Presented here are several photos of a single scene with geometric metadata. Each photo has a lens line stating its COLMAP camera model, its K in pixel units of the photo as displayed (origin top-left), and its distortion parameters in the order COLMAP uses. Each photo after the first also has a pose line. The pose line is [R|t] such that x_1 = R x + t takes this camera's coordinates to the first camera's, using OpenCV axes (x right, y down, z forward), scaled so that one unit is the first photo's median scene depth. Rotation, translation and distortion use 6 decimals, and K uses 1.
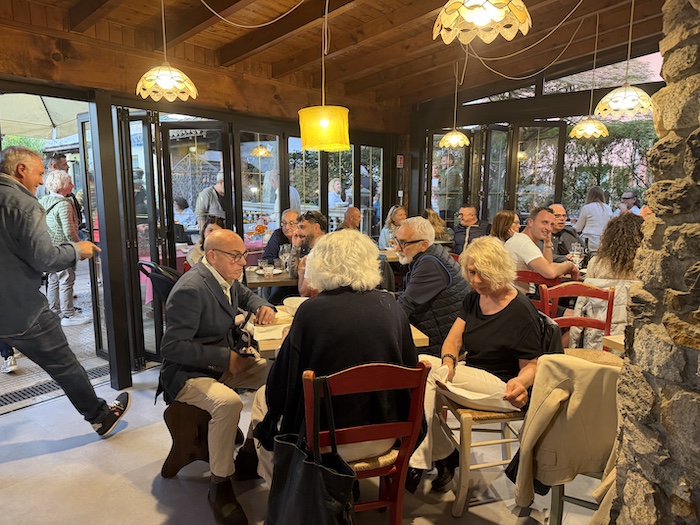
lens RADIAL K [[486.3, 0, 345.6], [0, 486.3, 262.8], [0, 0, 1]] dist [0.039362, -0.044610]
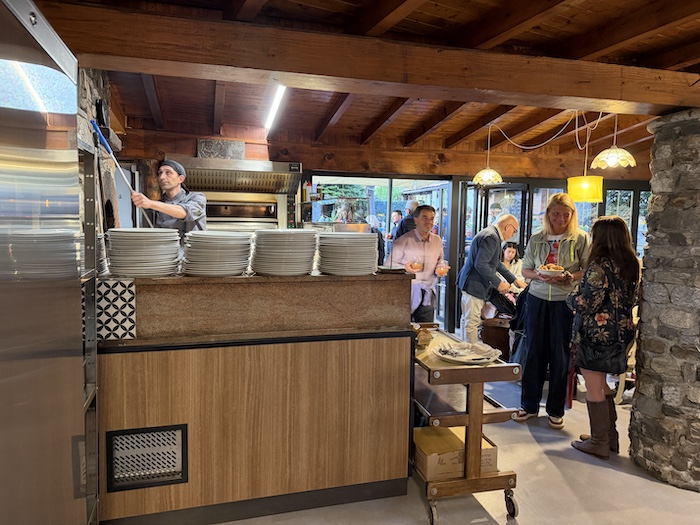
lens RADIAL K [[486.3, 0, 345.6], [0, 486.3, 262.8], [0, 0, 1]] dist [0.039362, -0.044610]
pose [[0.802924, 0.066334, -0.592378, 0.276714], [-0.102814, 0.994306, -0.028015, 0.080858], [0.587147, 0.083399, 0.805173, -0.678296]]
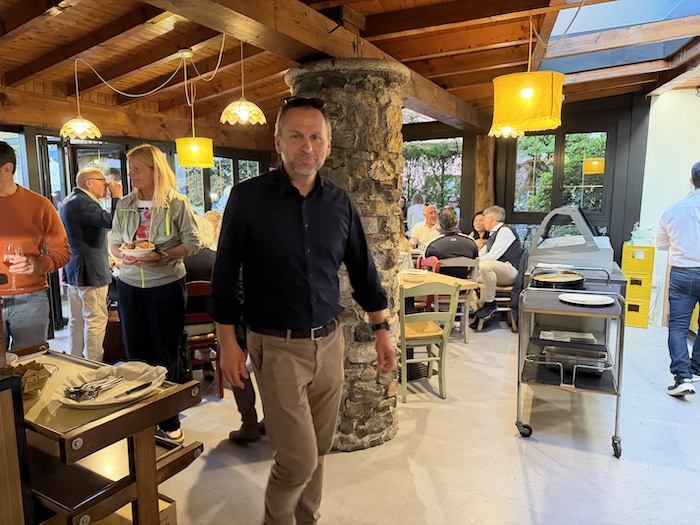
lens RADIAL K [[486.3, 0, 345.6], [0, 486.3, 262.8], [0, 0, 1]] dist [0.039362, -0.044610]
pose [[0.985884, -0.025200, 0.165523, 0.141923], [0.026347, 0.999642, -0.004737, 0.066118], [-0.165344, 0.009031, 0.986195, -0.476304]]
